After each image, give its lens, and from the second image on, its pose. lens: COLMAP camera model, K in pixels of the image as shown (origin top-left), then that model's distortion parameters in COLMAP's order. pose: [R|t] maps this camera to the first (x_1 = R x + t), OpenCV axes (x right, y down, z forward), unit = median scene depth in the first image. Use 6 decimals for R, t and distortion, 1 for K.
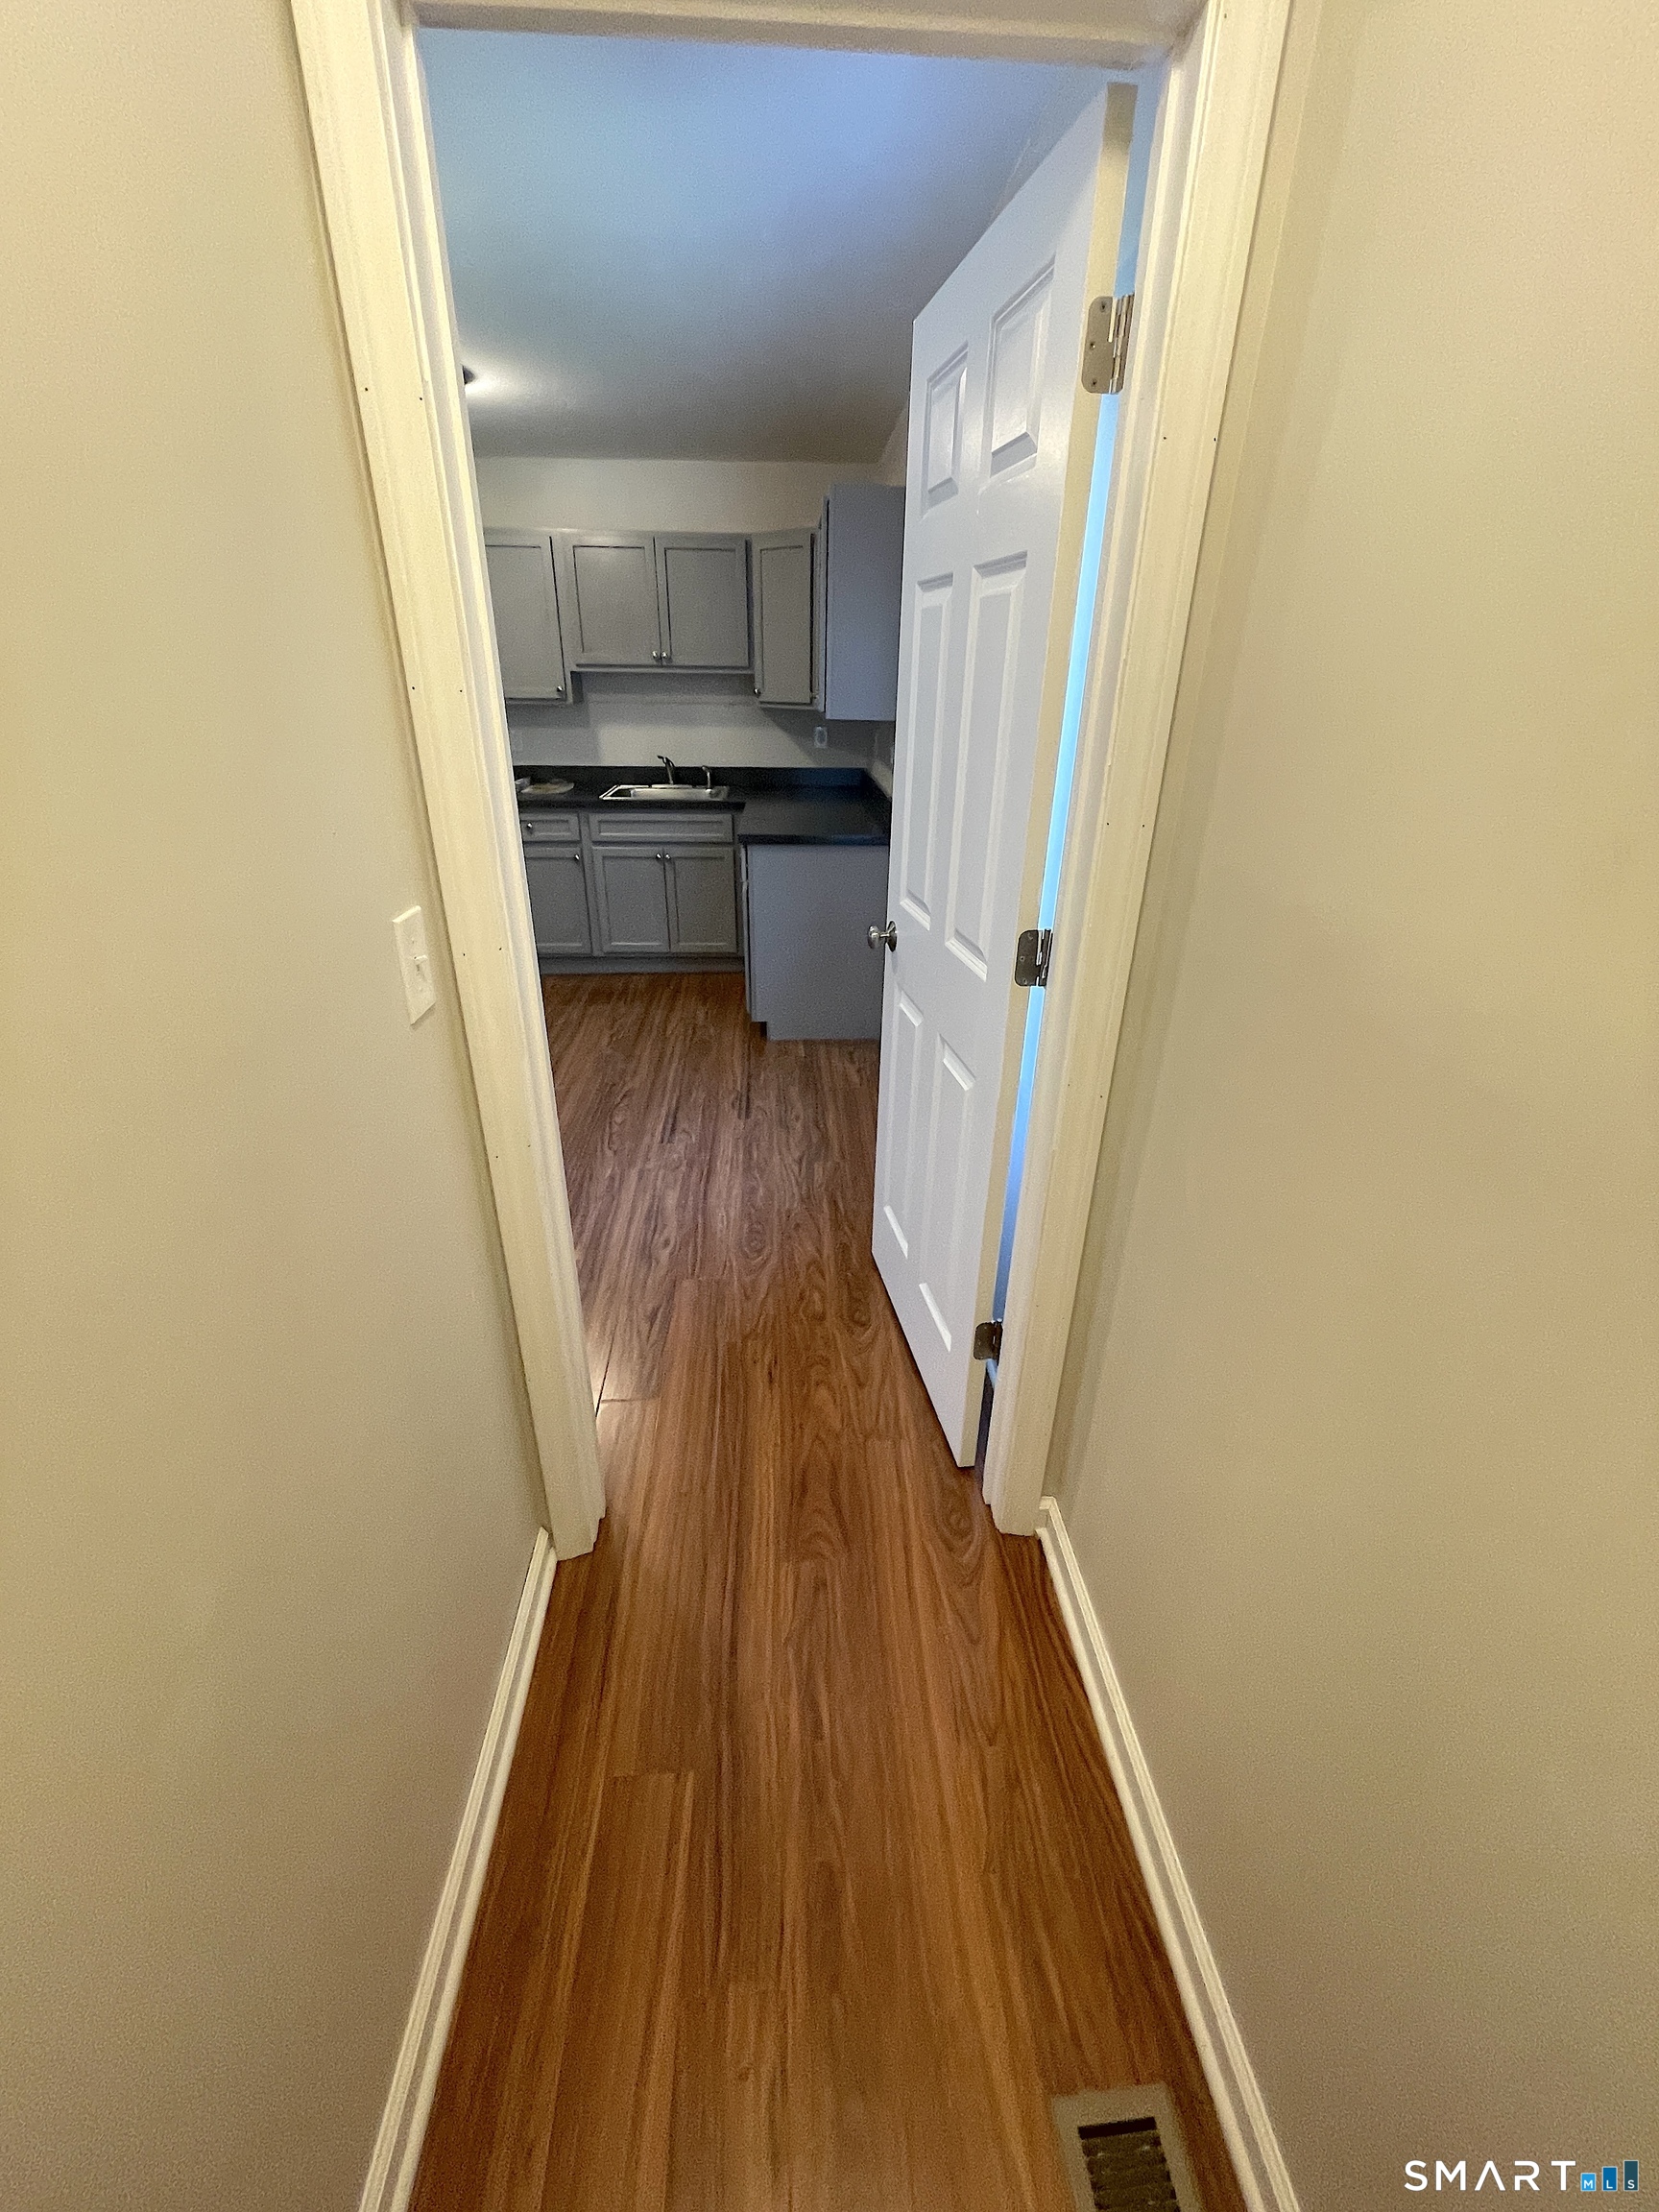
lens RADIAL K [[915.8, 0, 835.8], [0, 915.8, 1109.7], [0, 0, 1]] dist [-0.001500, -0.000083]
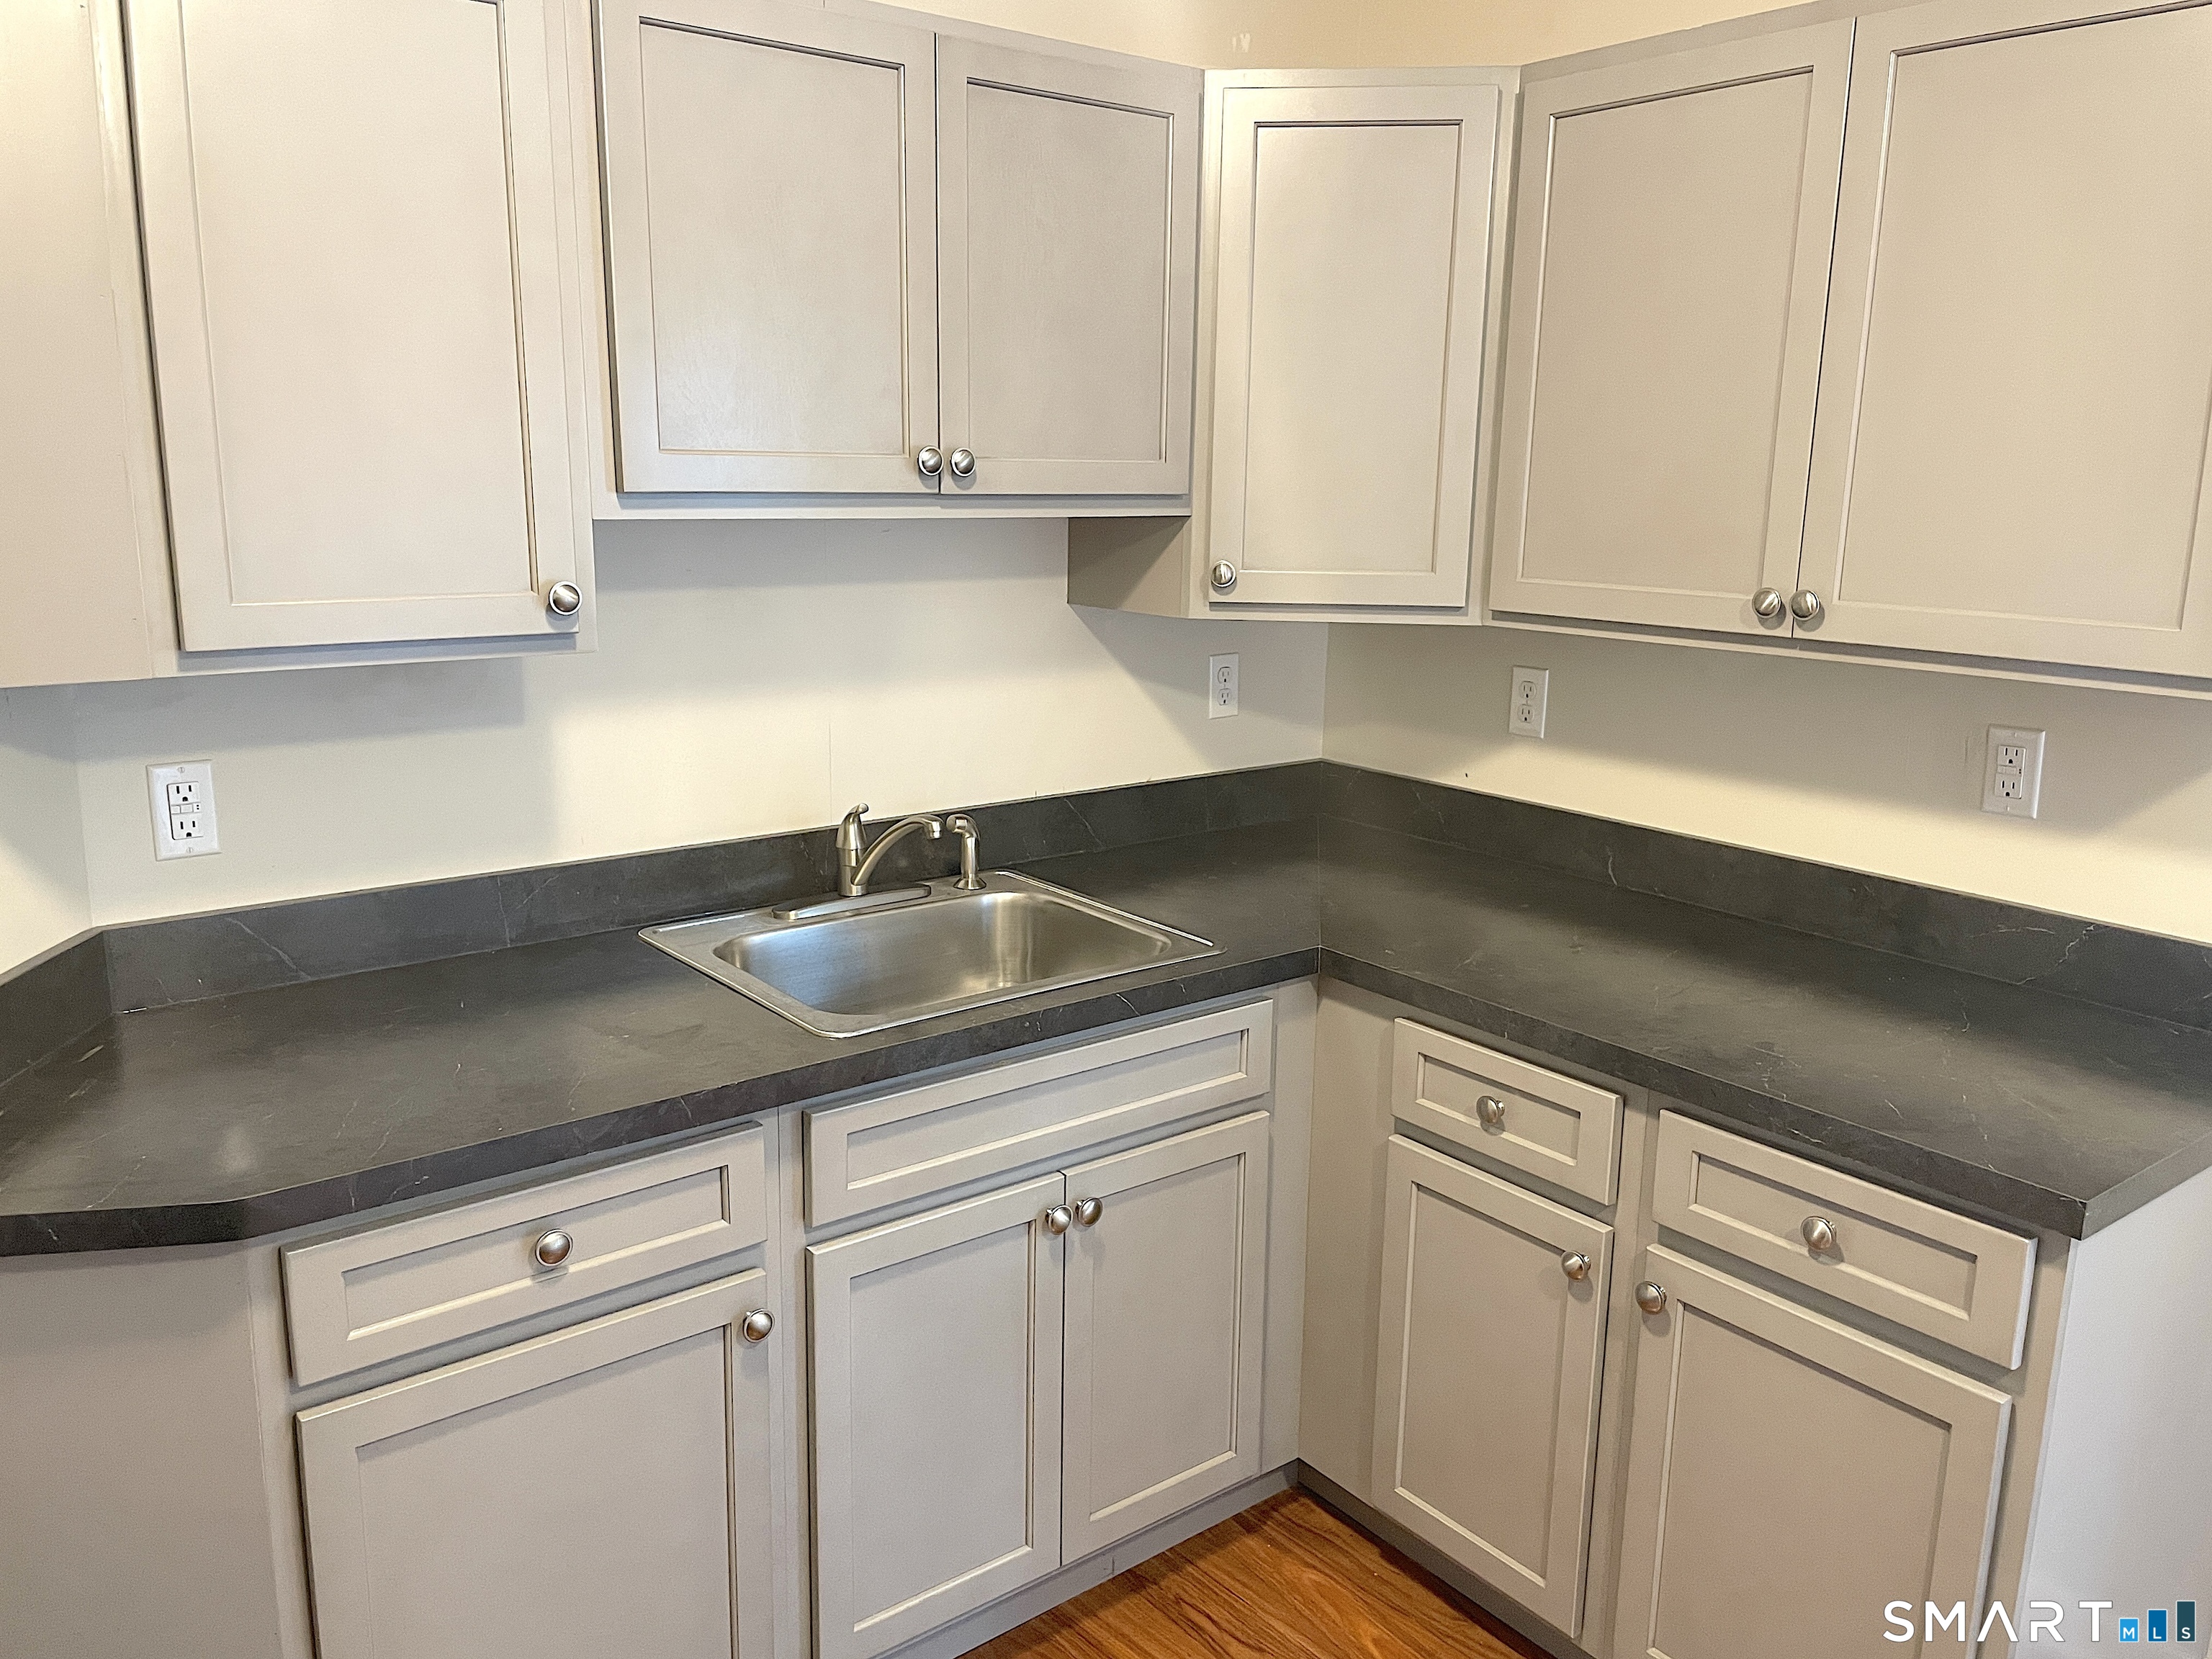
lens RADIAL K [[1644.9, 0, 1096.2], [0, 1644.9, 787.3], [0, 0, 1]] dist [0.000677, -0.002962]
pose [[0.824373, -0.115102, 0.554221, -0.416467], [0.249157, 0.952941, -0.172699, -0.308590], [-0.508262, 0.280457, 0.814257, 0.610197]]
